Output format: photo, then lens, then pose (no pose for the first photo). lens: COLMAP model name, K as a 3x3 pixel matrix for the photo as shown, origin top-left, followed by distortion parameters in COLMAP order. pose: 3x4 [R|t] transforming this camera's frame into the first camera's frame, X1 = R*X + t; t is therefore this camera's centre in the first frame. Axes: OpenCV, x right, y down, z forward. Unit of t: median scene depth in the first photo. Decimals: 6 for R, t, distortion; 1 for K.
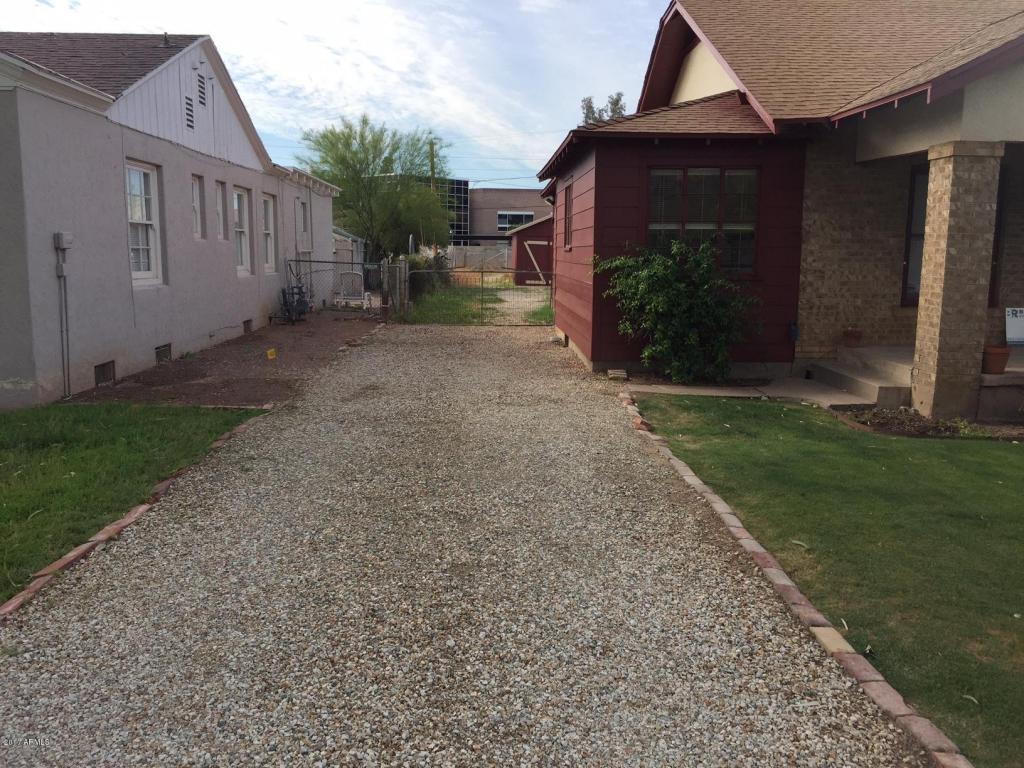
lens RADIAL K [[882.5, 0, 512.8], [0, 882.5, 382.6], [0, 0, 1]] dist [0.012504, -0.000823]
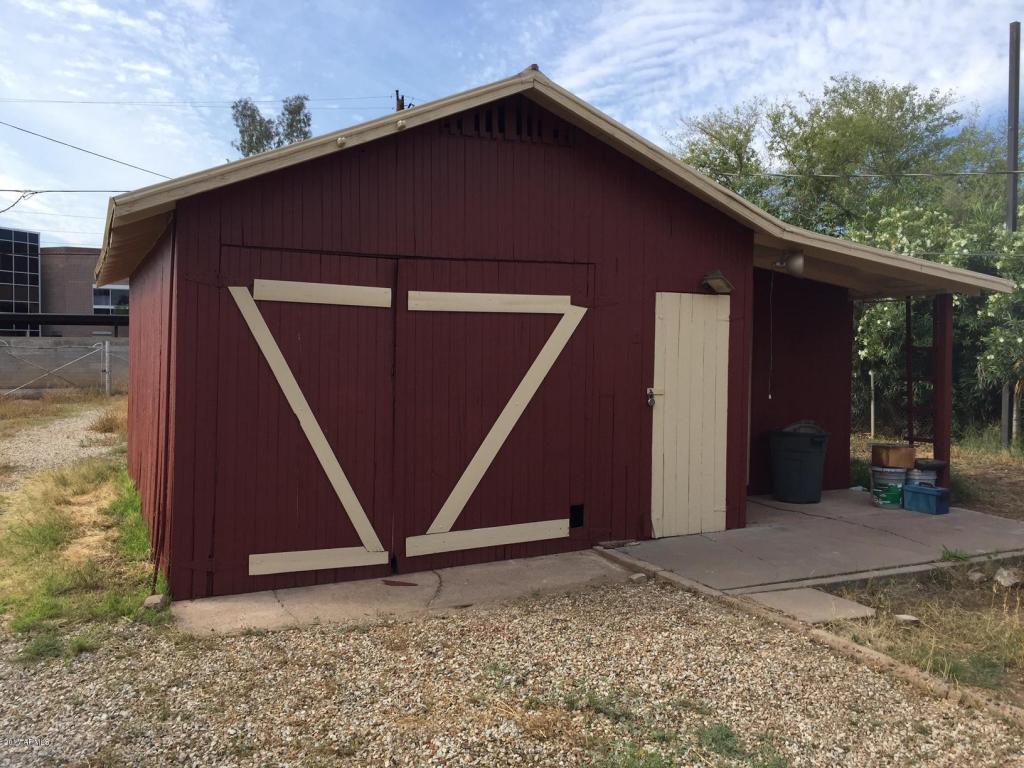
lens RADIAL K [[882.5, 0, 513.2], [0, 882.5, 386.7], [0, 0, 1]] dist [0.012504, -0.000823]
pose [[0.913445, -0.025137, 0.406186, -0.001656], [0.065719, 0.994102, -0.086269, -0.058441], [-0.401621, 0.105495, 0.909709, 0.389255]]
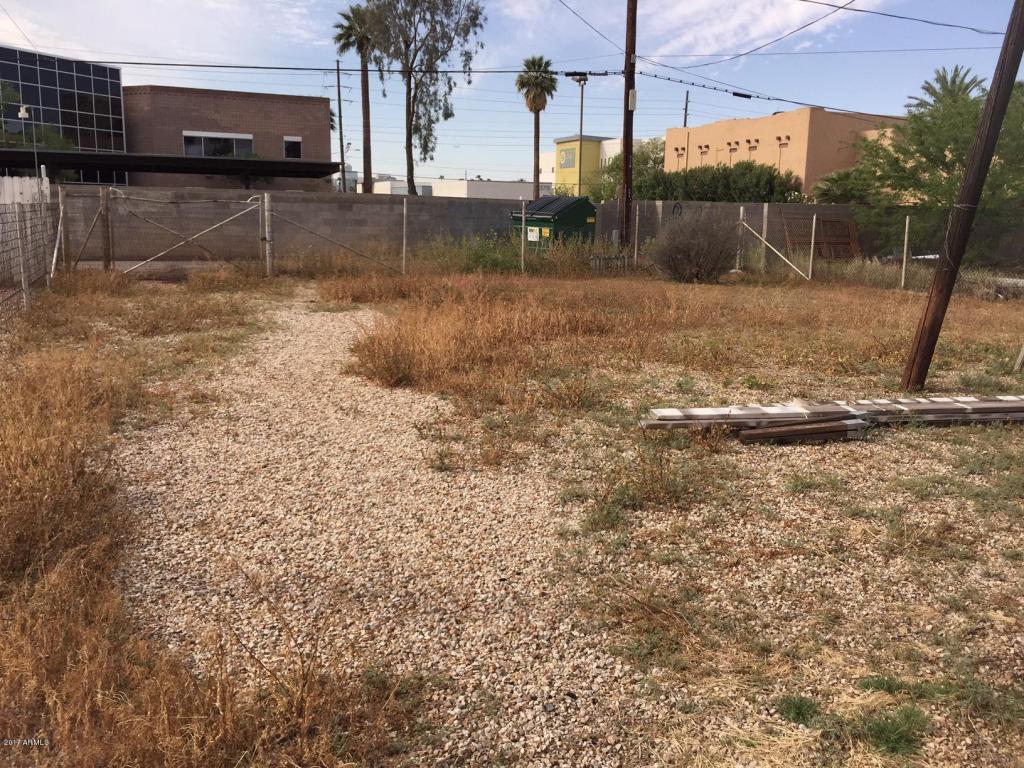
lens RADIAL K [[882.5, 0, 509.1], [0, 882.5, 382.9], [0, 0, 1]] dist [0.012504, -0.000823]
pose [[0.940663, -0.055404, 0.334789, -0.023580], [0.039438, 0.997745, 0.054307, -0.075972], [-0.337043, -0.037881, 0.940727, 0.516835]]
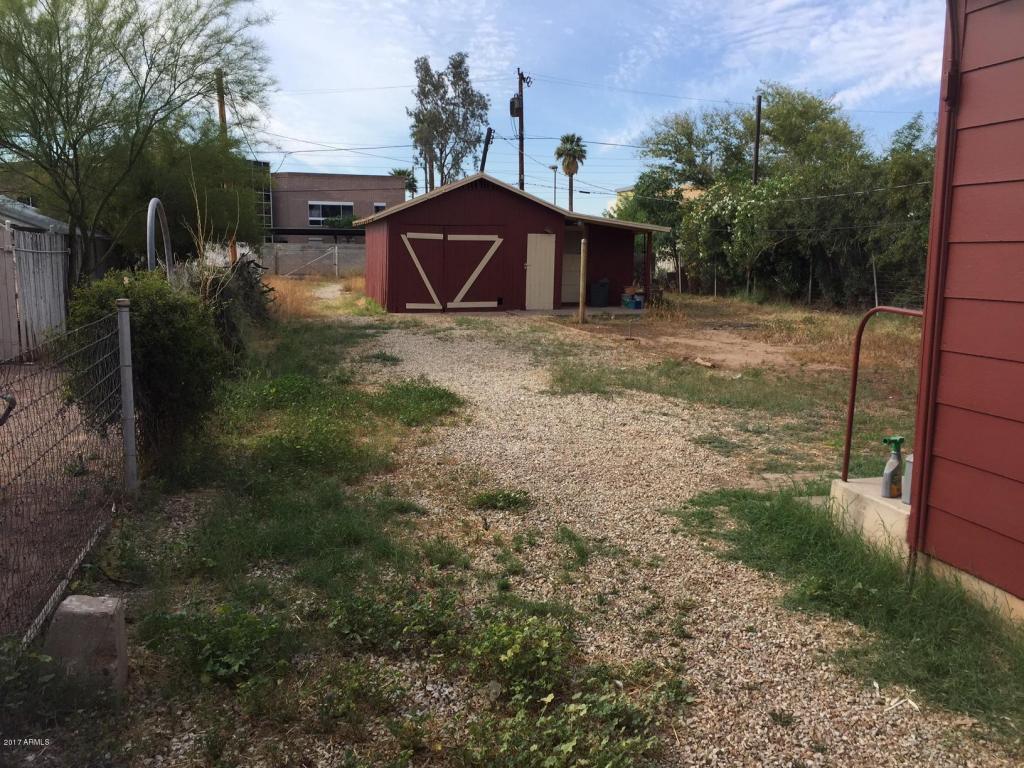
lens RADIAL K [[882.5, 0, 515.4], [0, 882.5, 382.8], [0, 0, 1]] dist [0.012504, -0.000823]
pose [[0.975005, -0.034932, 0.219420, -0.019225], [0.034369, 0.999389, 0.006380, -0.030654], [-0.219509, 0.001320, 0.975610, 0.201659]]
